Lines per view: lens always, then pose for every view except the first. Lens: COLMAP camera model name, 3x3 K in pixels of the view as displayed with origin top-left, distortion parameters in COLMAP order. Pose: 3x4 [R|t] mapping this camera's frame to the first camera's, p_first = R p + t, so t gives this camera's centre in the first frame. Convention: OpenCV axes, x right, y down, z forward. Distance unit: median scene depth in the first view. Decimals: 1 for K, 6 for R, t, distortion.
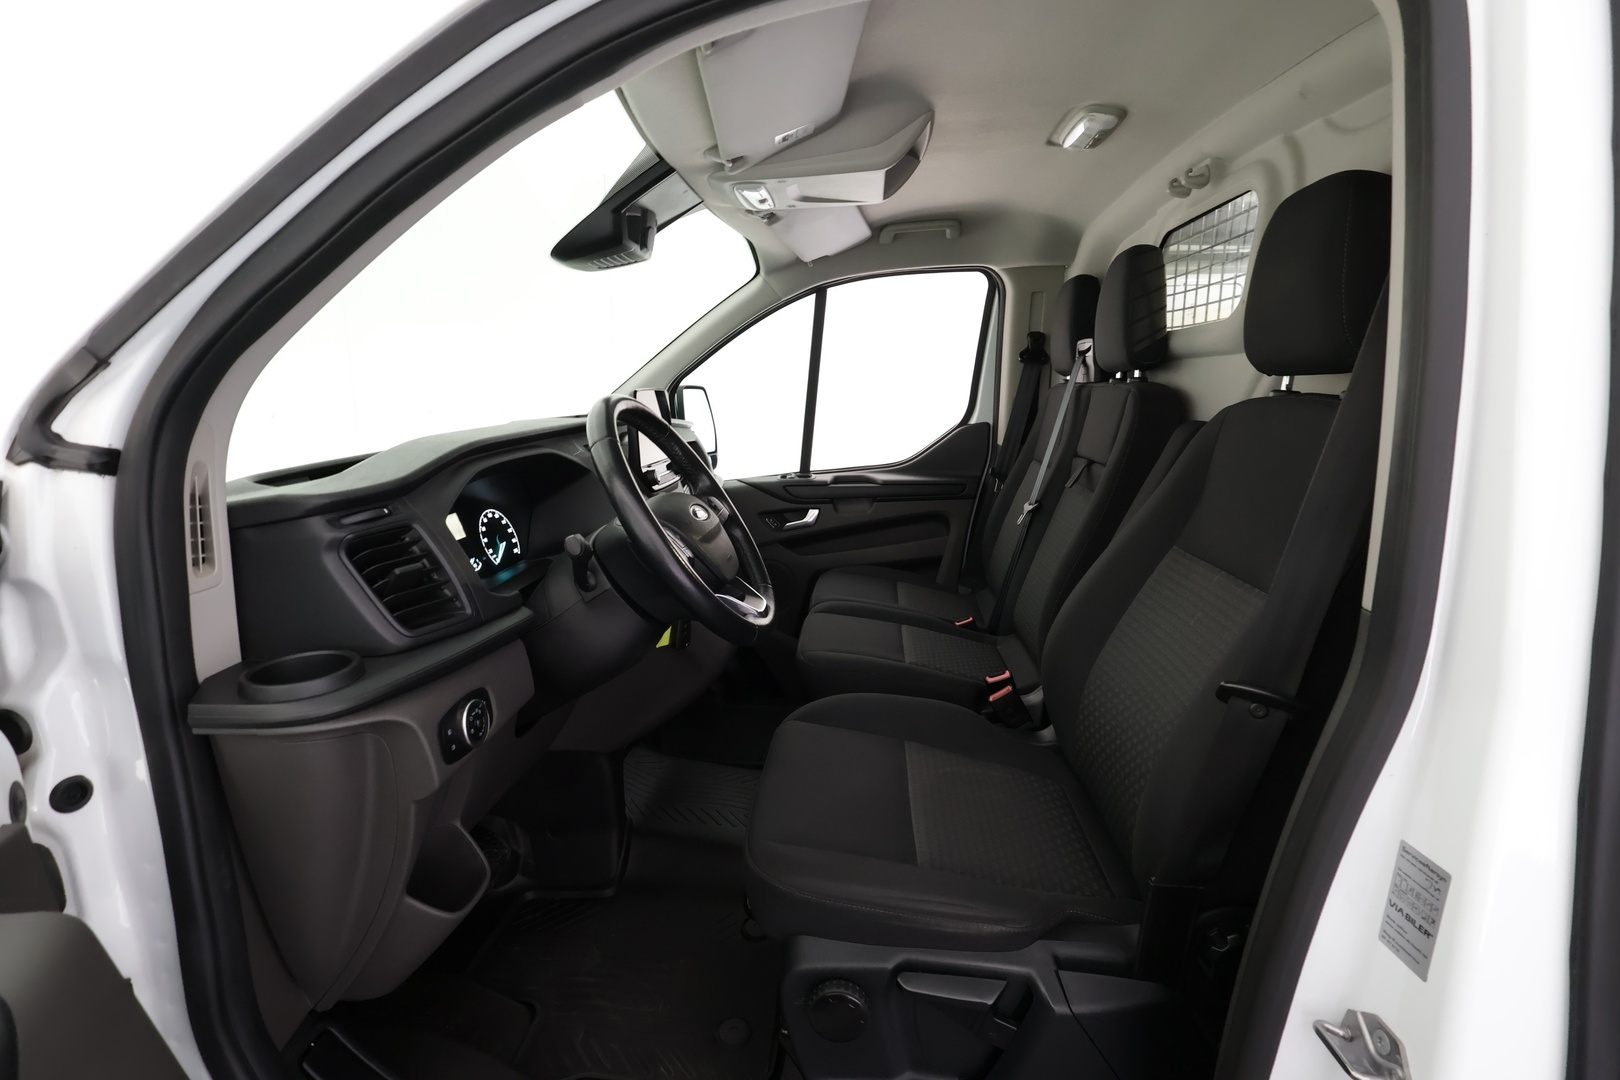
lens RADIAL K [[747.2, 0, 810.0], [0, 747.2, 540.0], [0, 0, 1]] dist [-0.003388, 0.000687]
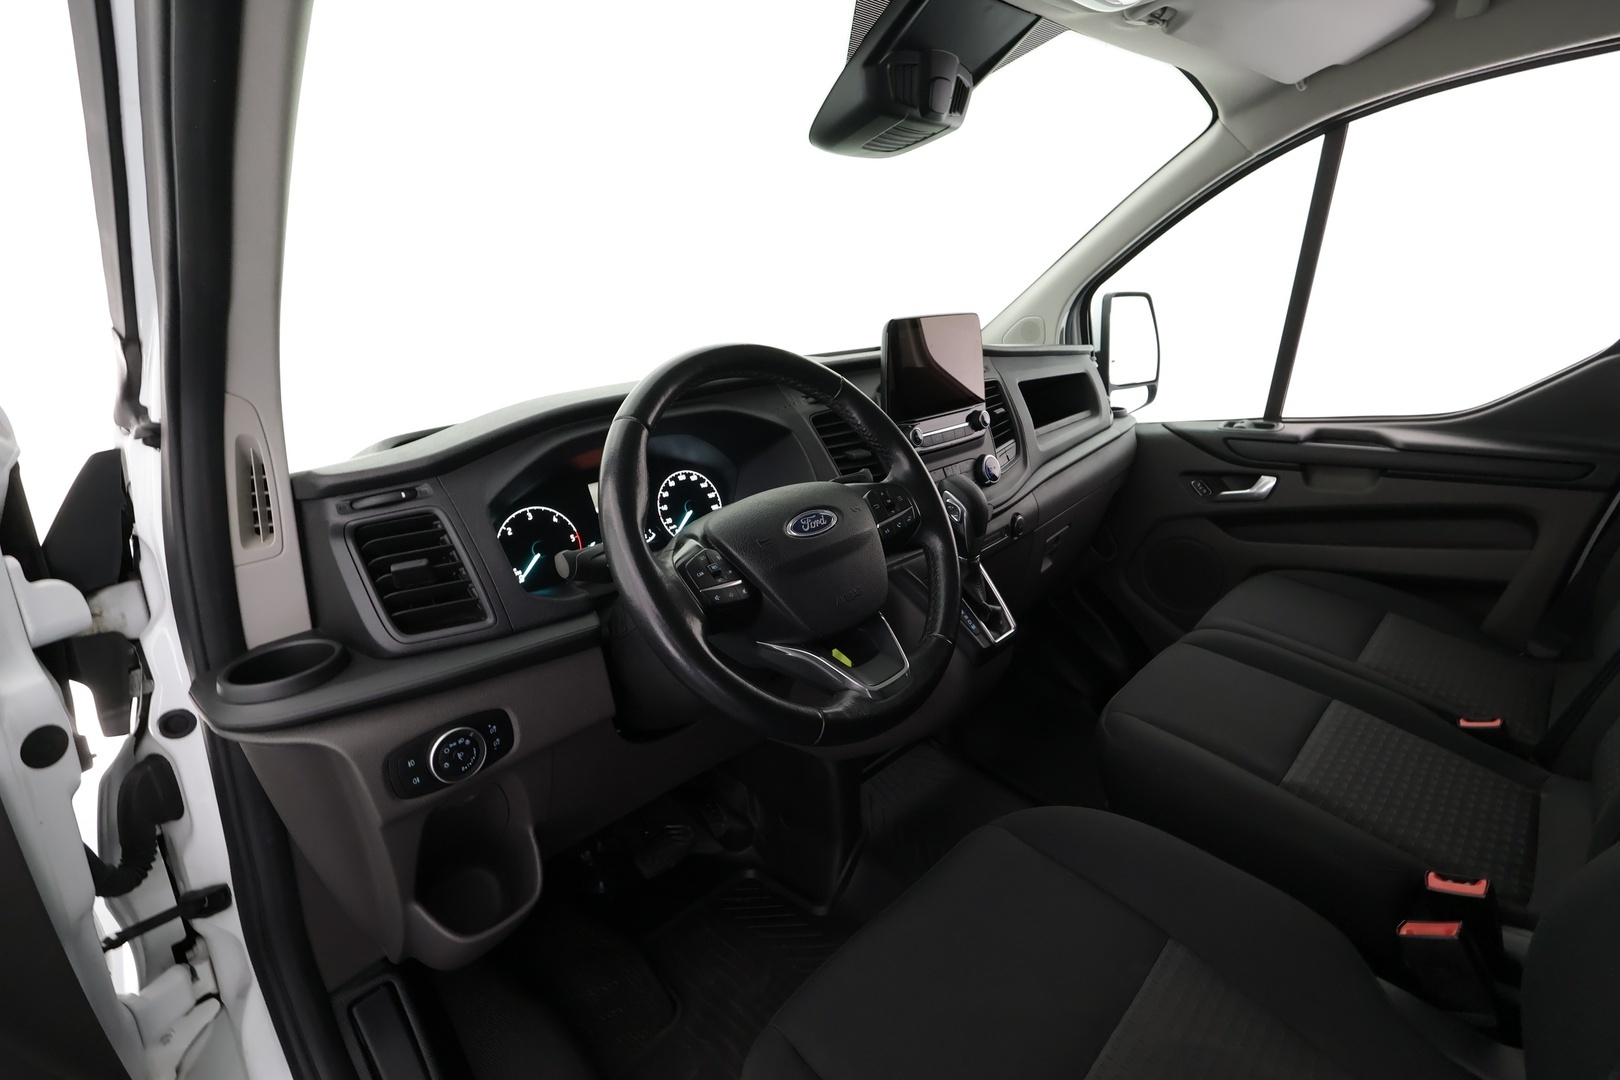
lens RADIAL K [[747.2, 0, 810.0], [0, 747.2, 540.0], [0, 0, 1]] dist [-0.003388, 0.000687]
pose [[0.764799, 0.168709, -0.621788, 0.136812], [-0.086899, 0.983299, 0.159912, -0.065858], [0.638382, -0.068267, 0.766686, 0.246952]]
